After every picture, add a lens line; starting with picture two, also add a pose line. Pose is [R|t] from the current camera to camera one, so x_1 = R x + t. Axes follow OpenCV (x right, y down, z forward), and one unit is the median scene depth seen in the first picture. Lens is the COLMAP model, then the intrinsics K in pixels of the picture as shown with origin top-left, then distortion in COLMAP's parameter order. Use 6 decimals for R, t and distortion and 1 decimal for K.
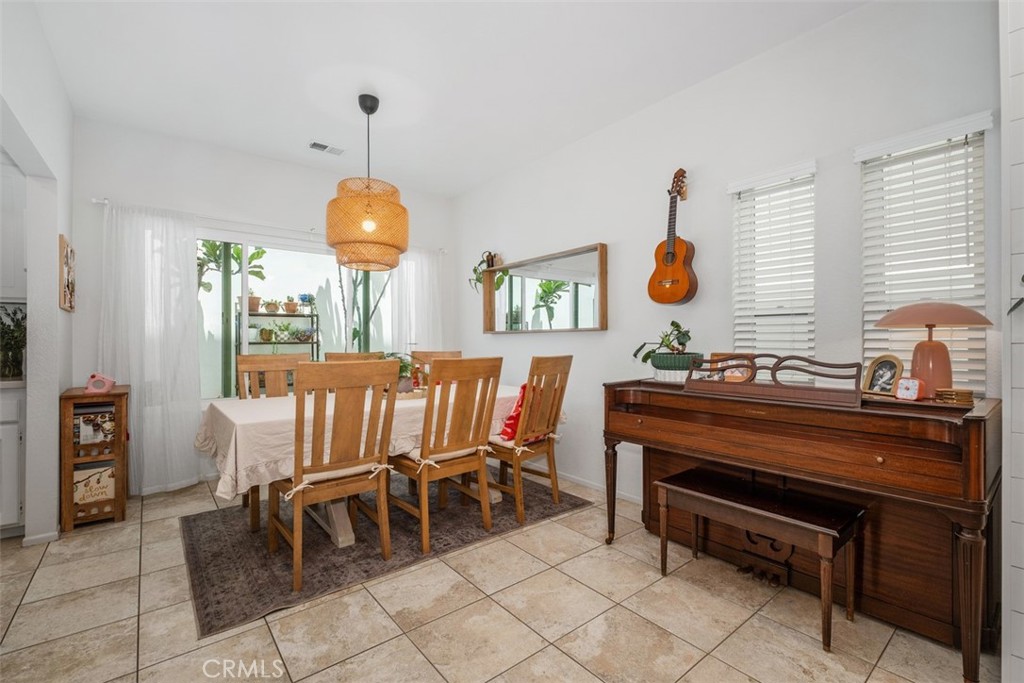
lens RADIAL K [[446.1, 0, 509.4], [0, 446.1, 343.3], [0, 0, 1]] dist [0.000699, -0.004459]
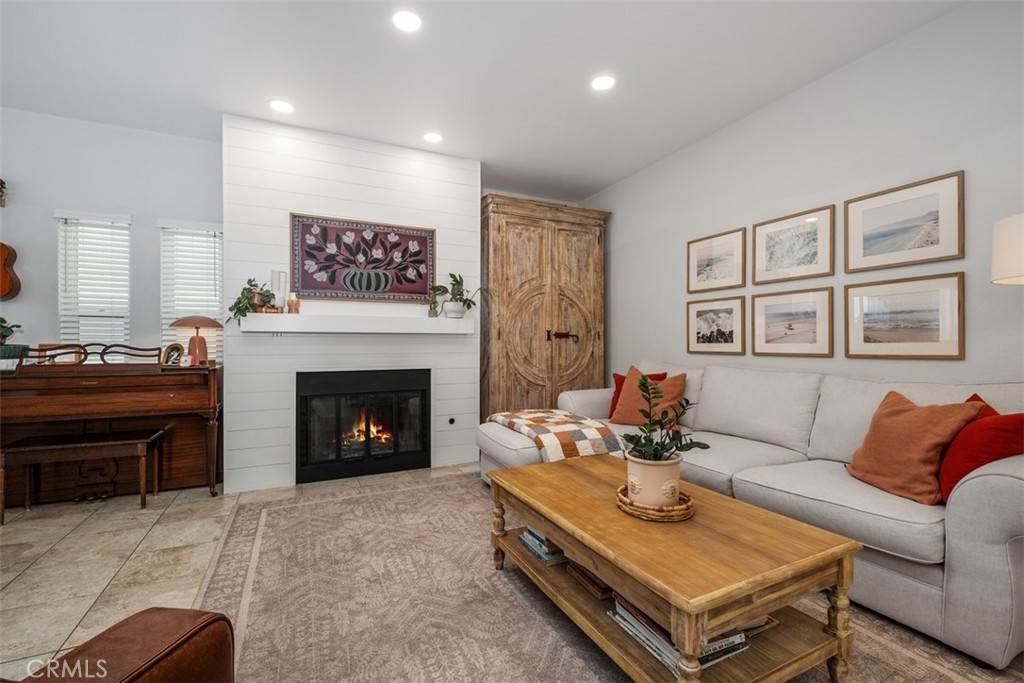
lens RADIAL K [[446.1, 0, 514.2], [0, 446.1, 342.1], [0, 0, 1]] dist [0.000699, -0.004459]
pose [[0.216101, 0.006038, 0.976352, -0.455737], [0.002500, 0.999974, -0.006738, 0.027861], [-0.976368, 0.003897, 0.216080, -0.537574]]
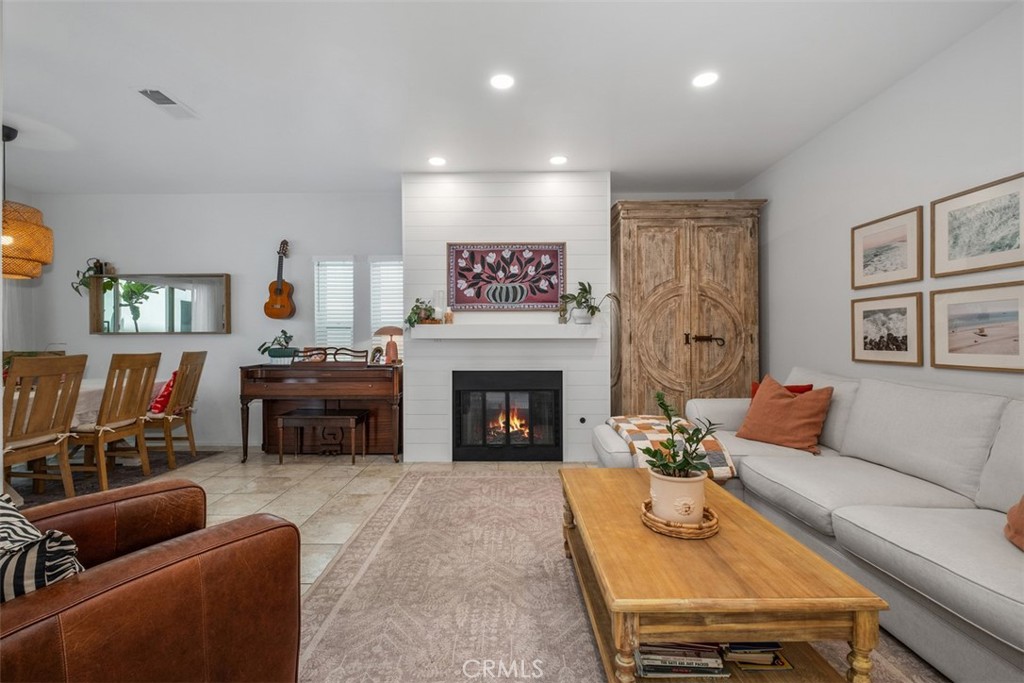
lens RADIAL K [[446.1, 0, 503.6], [0, 446.1, 336.5], [0, 0, 1]] dist [0.000699, -0.004459]
pose [[0.635657, 0.005017, 0.771955, -0.448559], [0.003319, 0.999952, -0.009231, -0.004234], [-0.771964, 0.008430, 0.635610, -0.813309]]
